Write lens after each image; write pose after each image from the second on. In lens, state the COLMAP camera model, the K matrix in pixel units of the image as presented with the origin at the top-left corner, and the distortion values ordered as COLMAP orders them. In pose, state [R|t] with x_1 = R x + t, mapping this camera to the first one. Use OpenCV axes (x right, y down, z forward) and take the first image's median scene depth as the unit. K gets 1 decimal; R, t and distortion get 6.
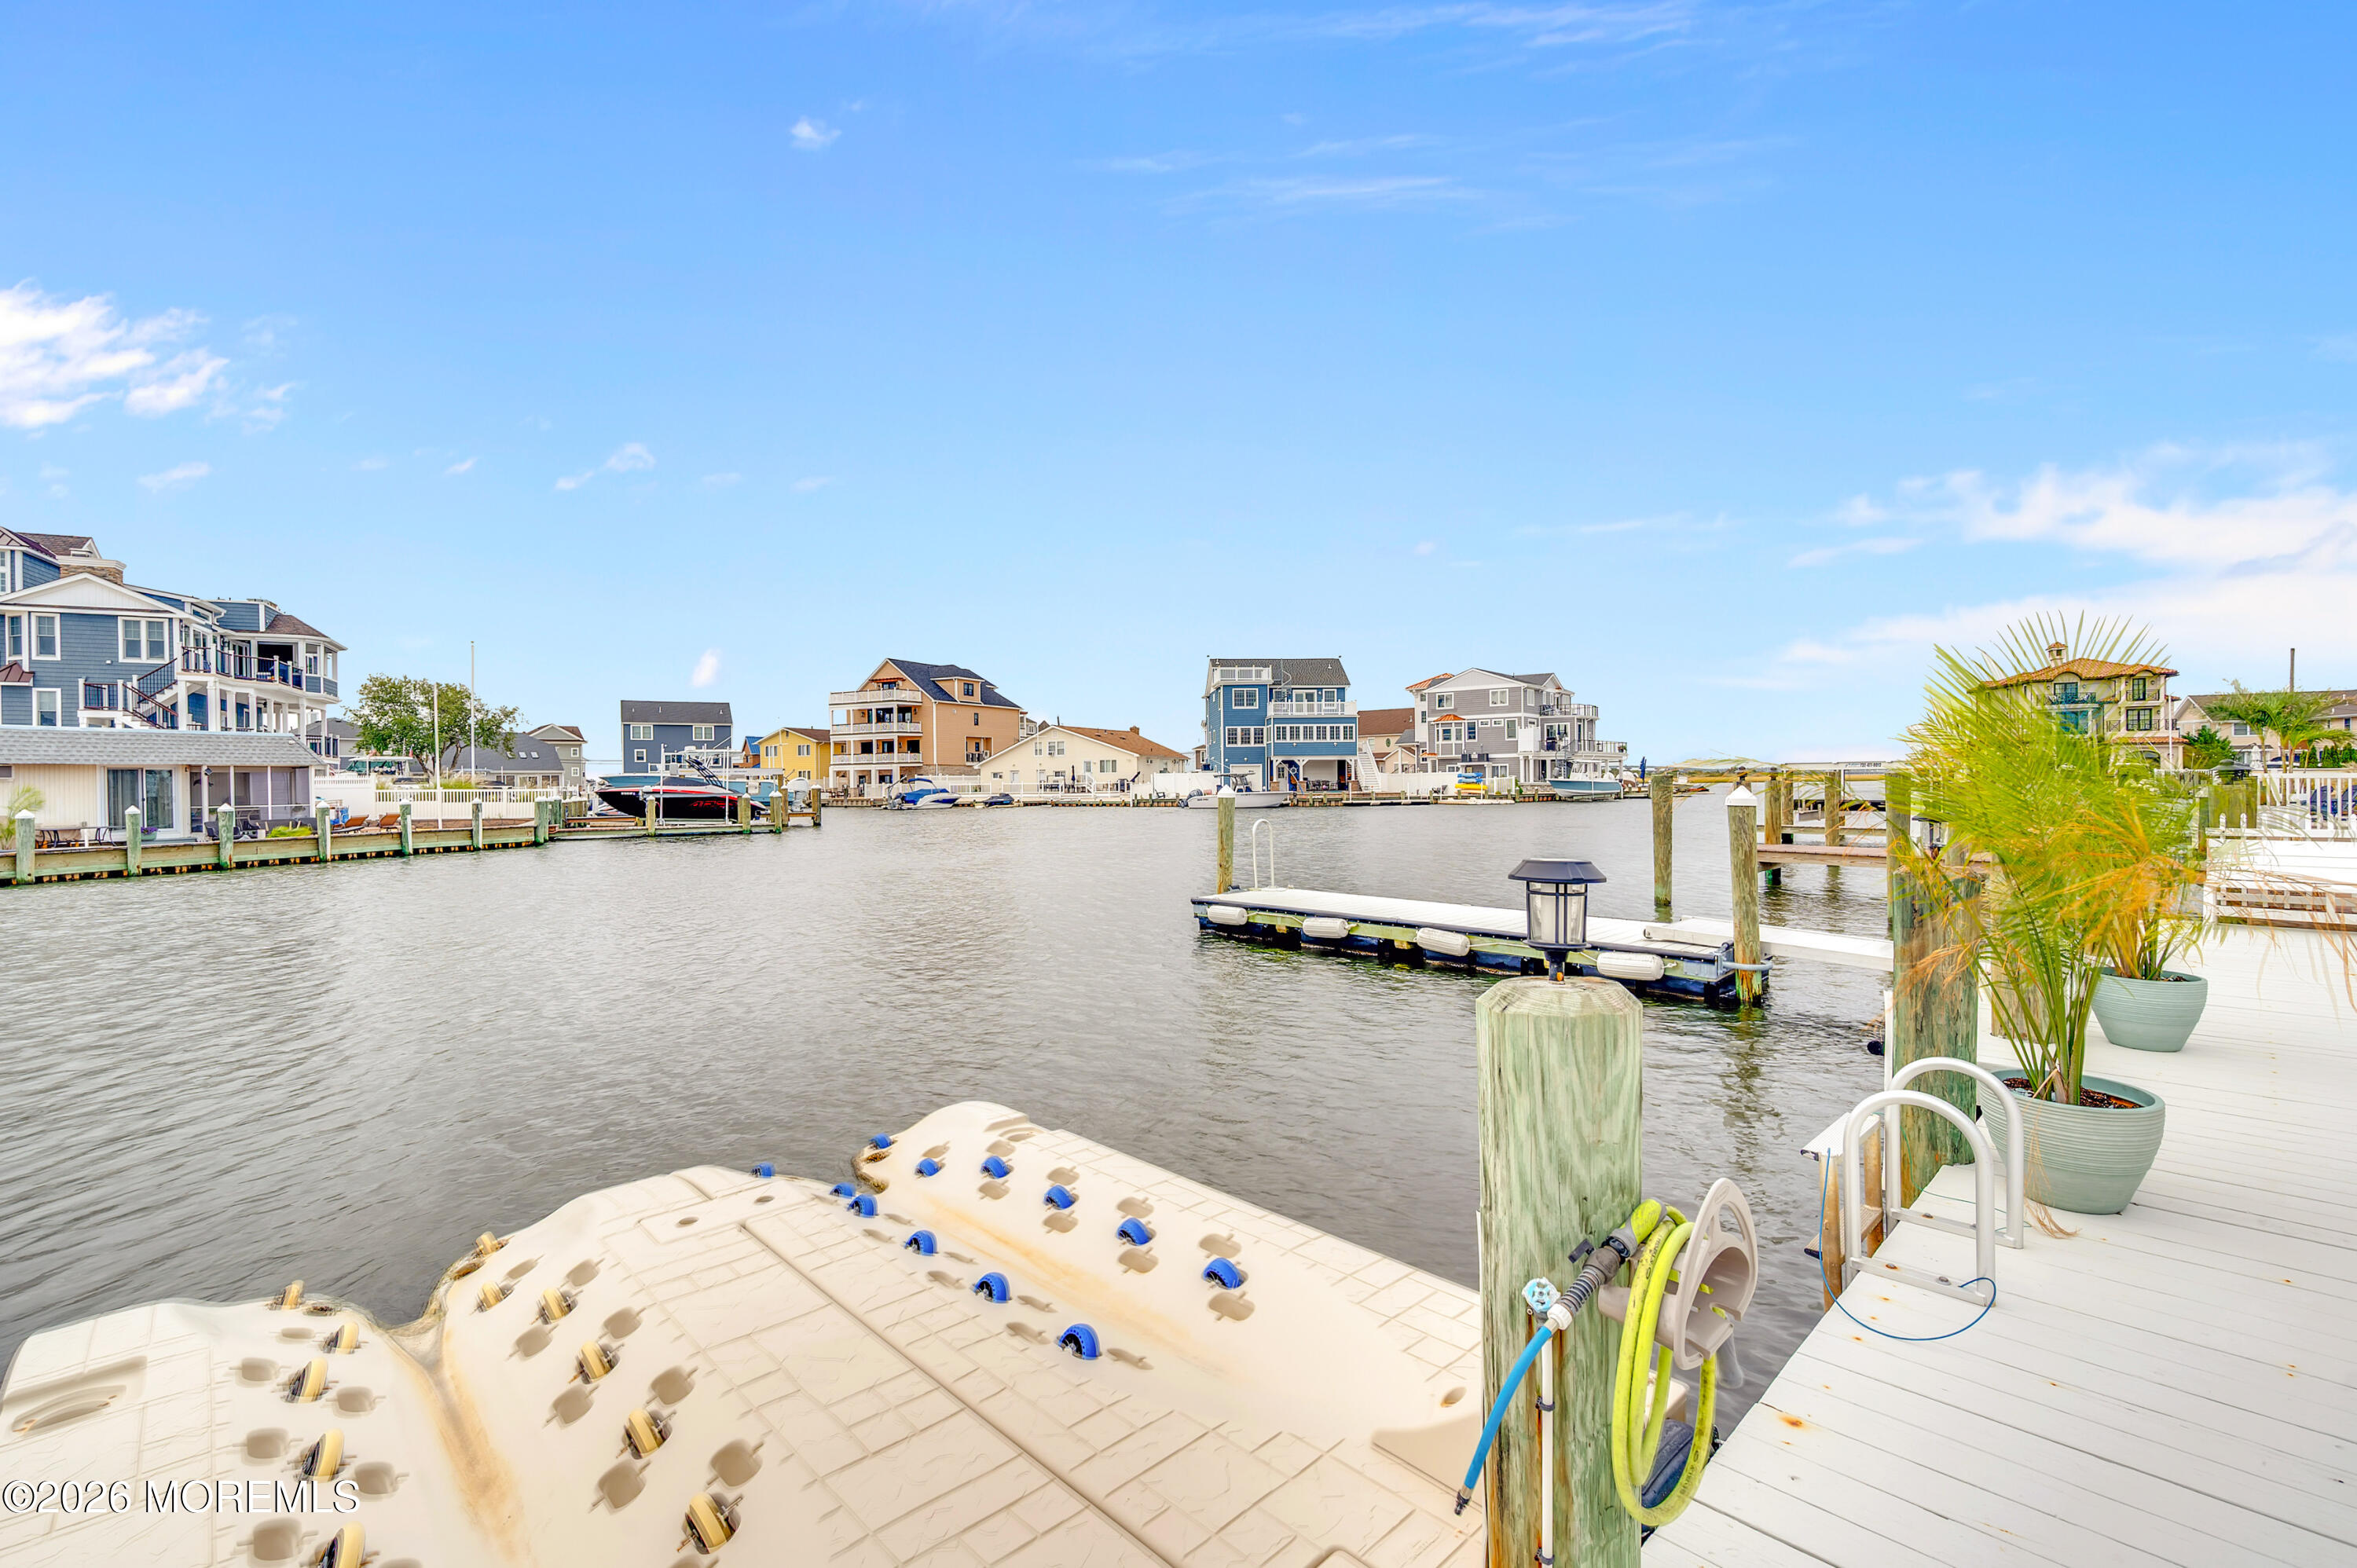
lens RADIAL K [[1054.9, 0, 1214.5], [0, 1054.9, 796.9], [0, 0, 1]] dist [0.002950, -0.001235]
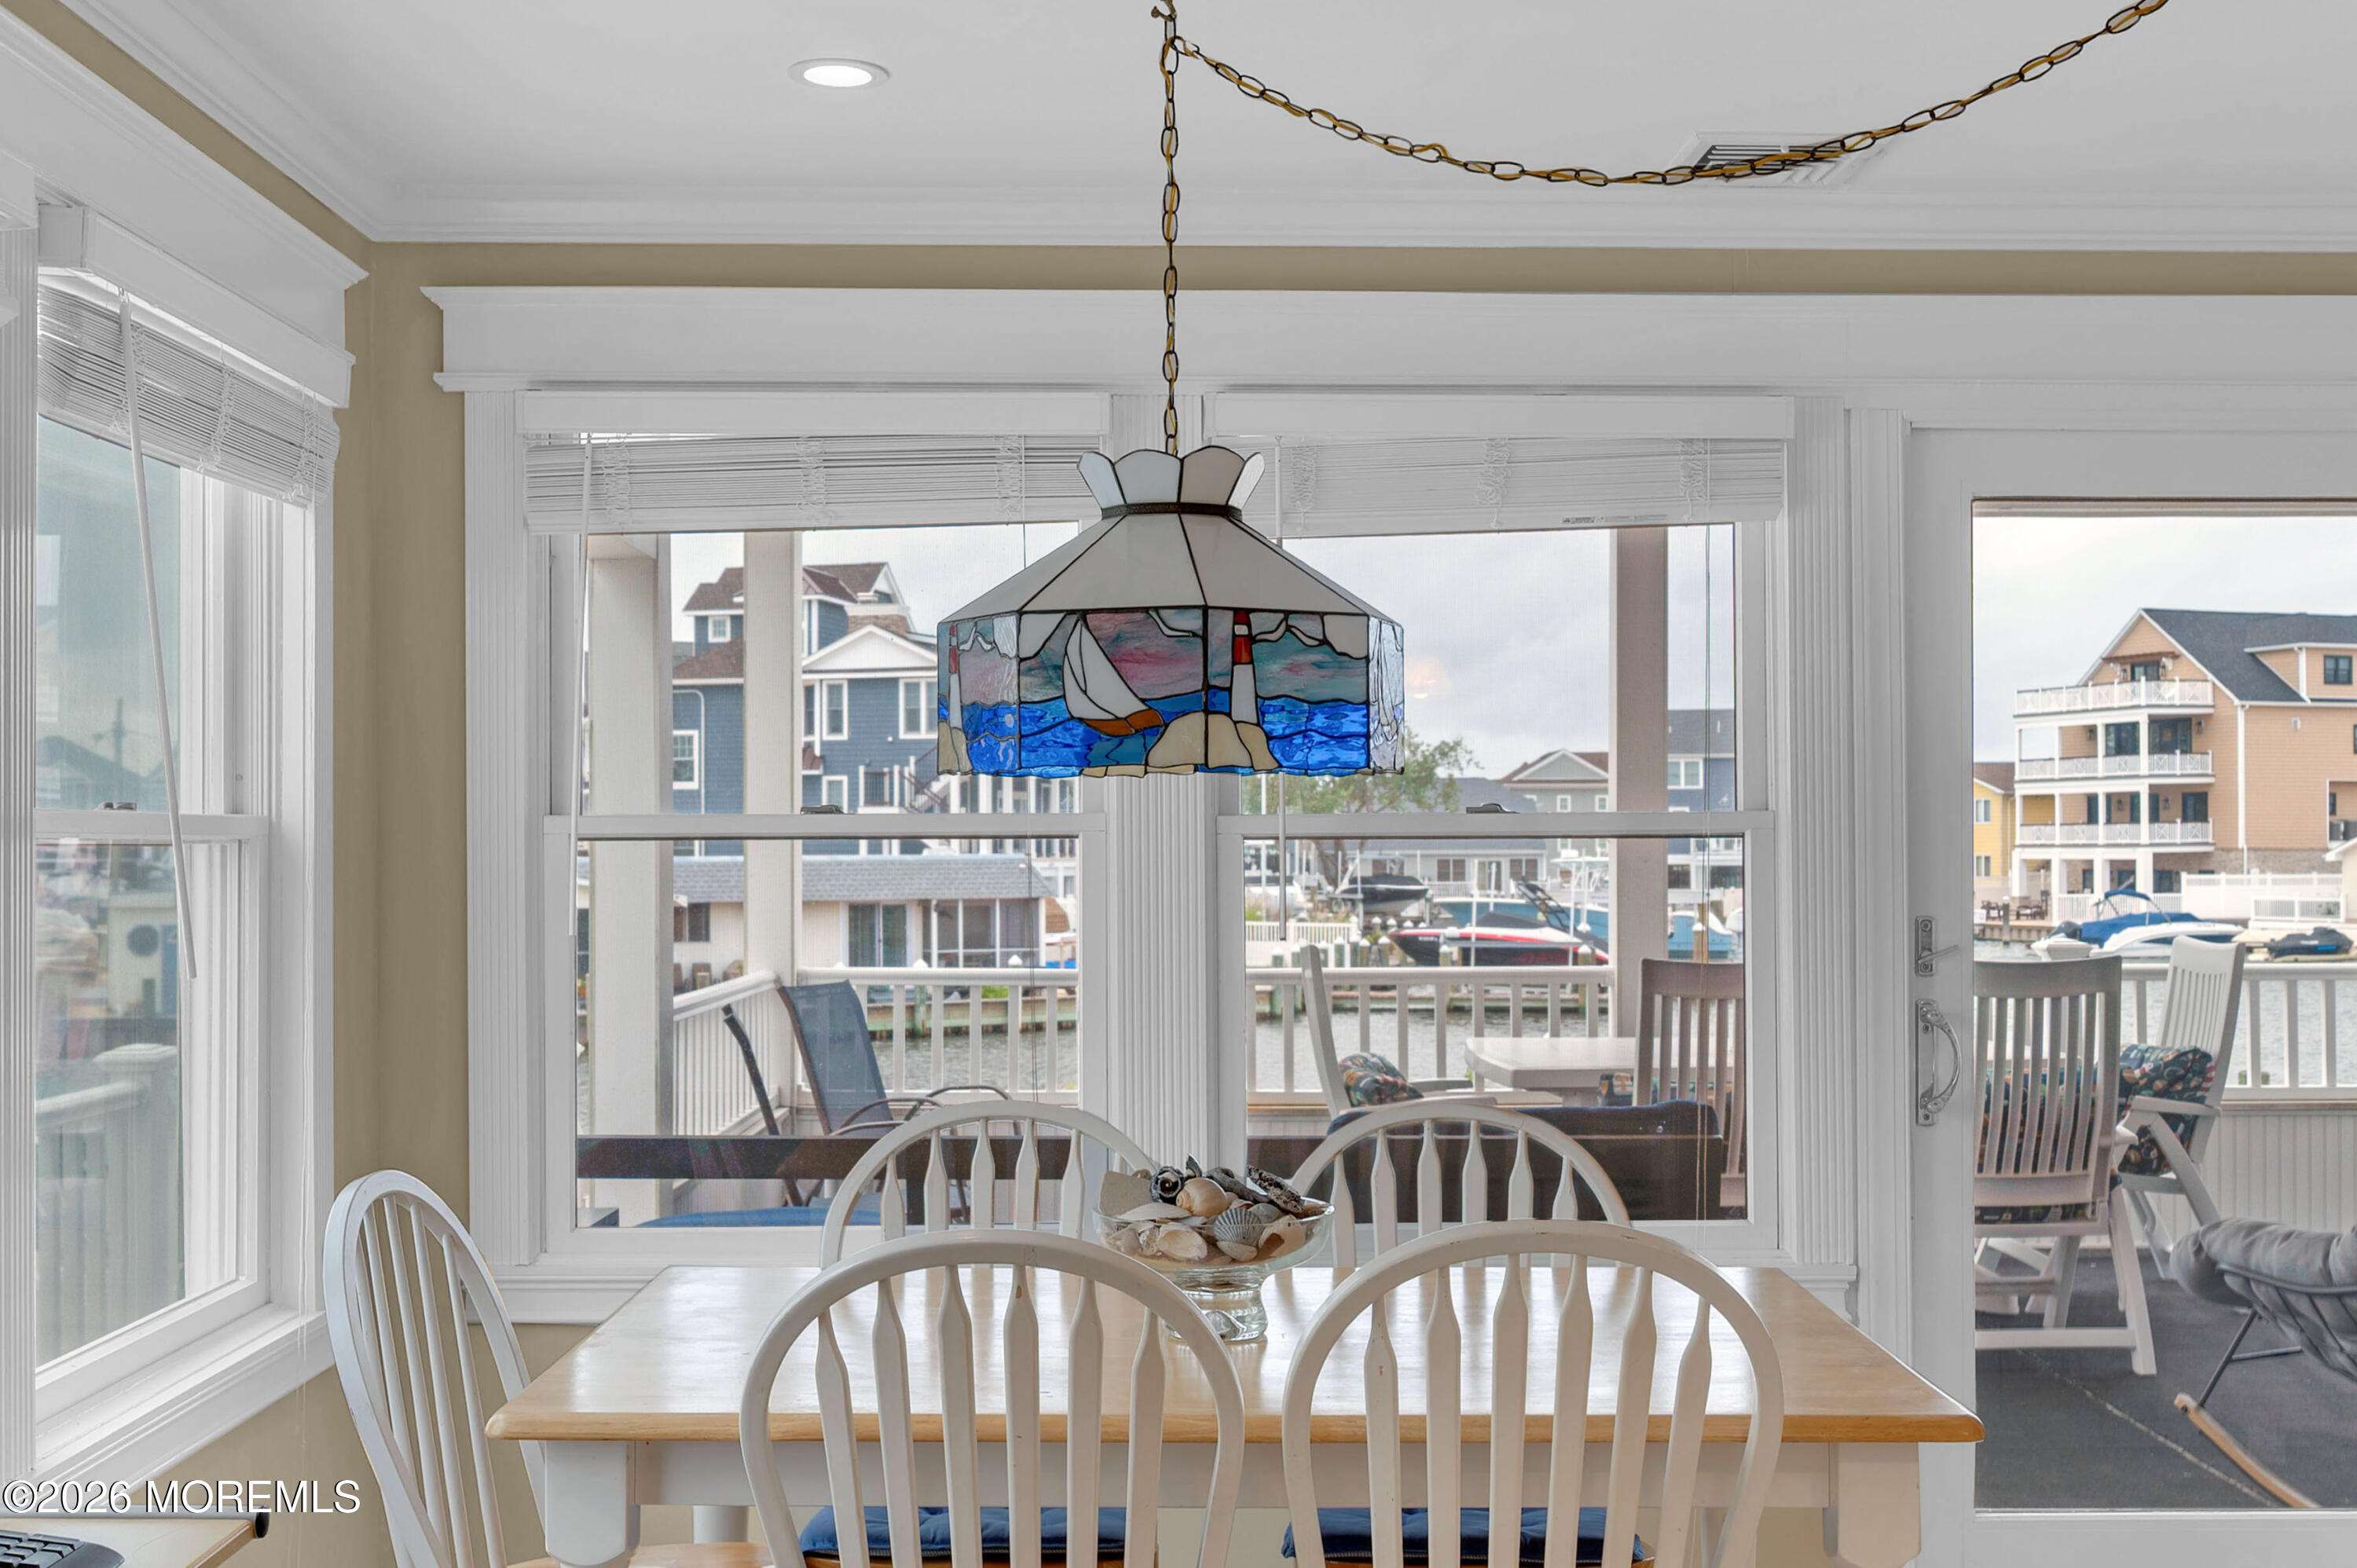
lens RADIAL K [[2613.0, 0, 1244.2], [0, 2613.0, 850.2], [0, 0, 1]] dist [0.007322, 0.000000]
pose [[0.757725, 0.011980, -0.652464, 0.158703], [-0.021030, 0.999760, -0.006066, -0.018381], [0.652235, 0.018317, 0.757796, -0.108534]]
